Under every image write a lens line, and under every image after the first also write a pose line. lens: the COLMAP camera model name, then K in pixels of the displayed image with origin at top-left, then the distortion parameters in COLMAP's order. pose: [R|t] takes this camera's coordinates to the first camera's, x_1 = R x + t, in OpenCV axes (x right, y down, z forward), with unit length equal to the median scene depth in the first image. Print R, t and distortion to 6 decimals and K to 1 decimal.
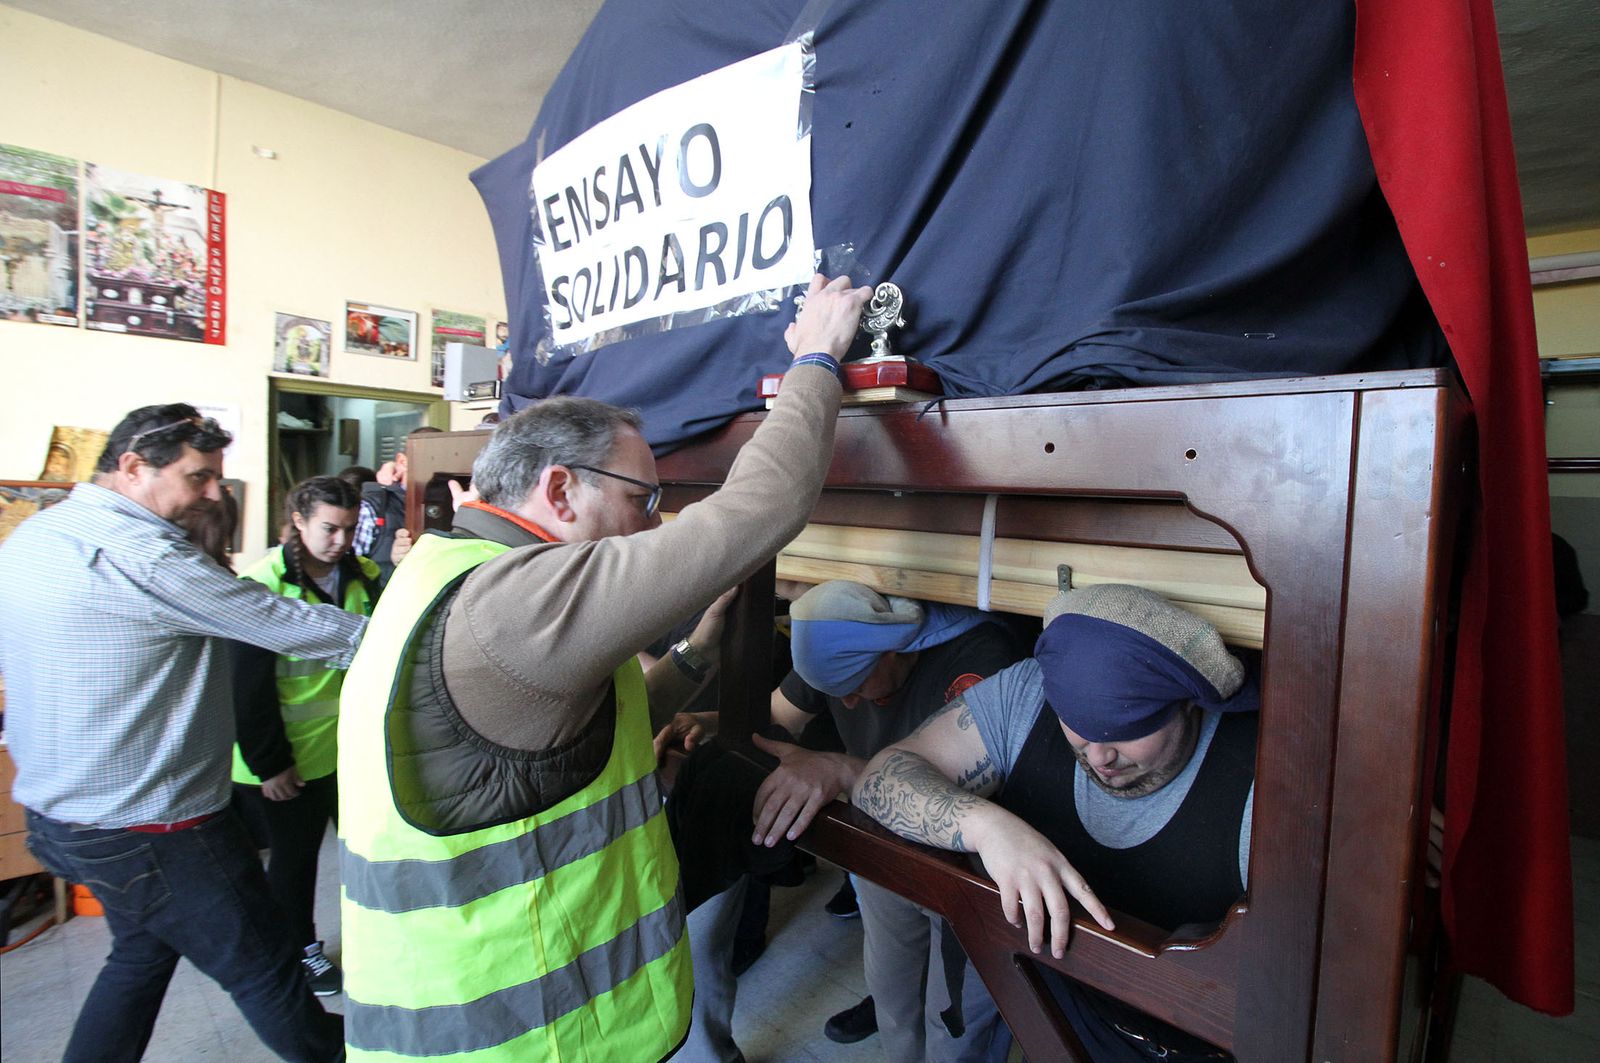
lens RADIAL K [[797.2, 0, 803.6], [0, 797.2, 489.8], [0, 0, 1]] dist [0.002796, -0.015160]
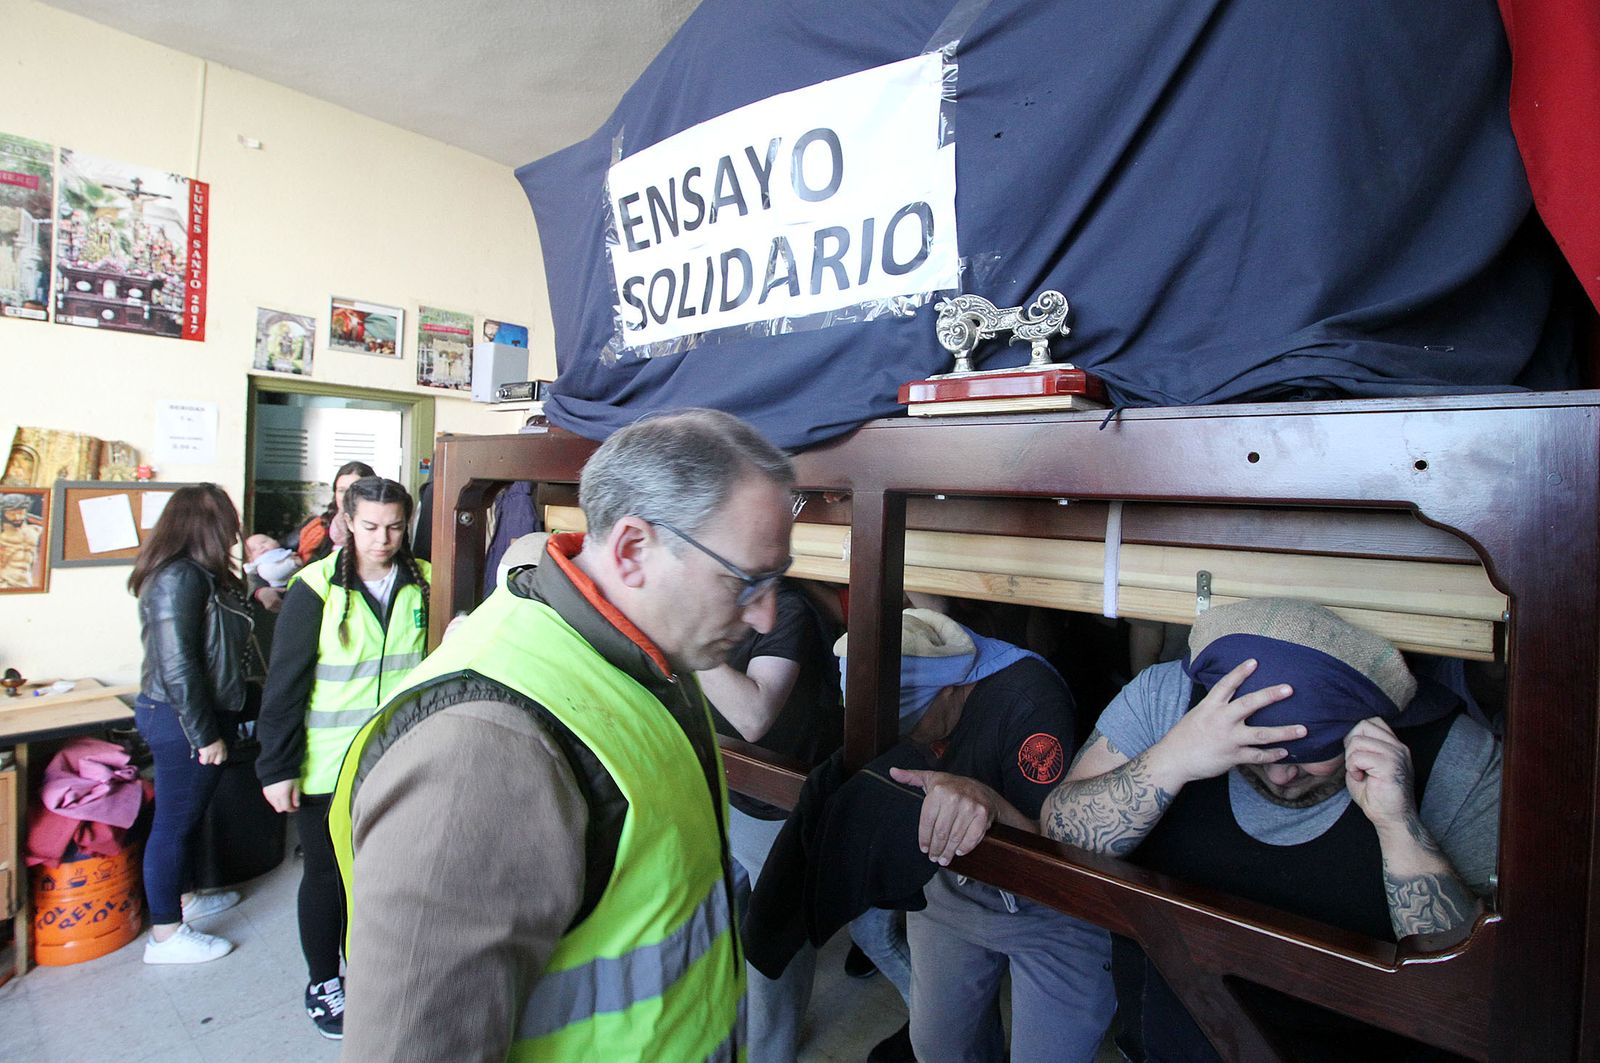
lens RADIAL K [[802.8, 0, 803.6], [0, 802.8, 452.4], [0, 0, 1]] dist [-0.001249, -0.012723]
pose [[0.997583, -0.001579, 0.069468, -0.189114], [0.004691, 0.998991, -0.044656, -0.009584], [-0.069327, 0.044874, 0.996584, 0.018939]]
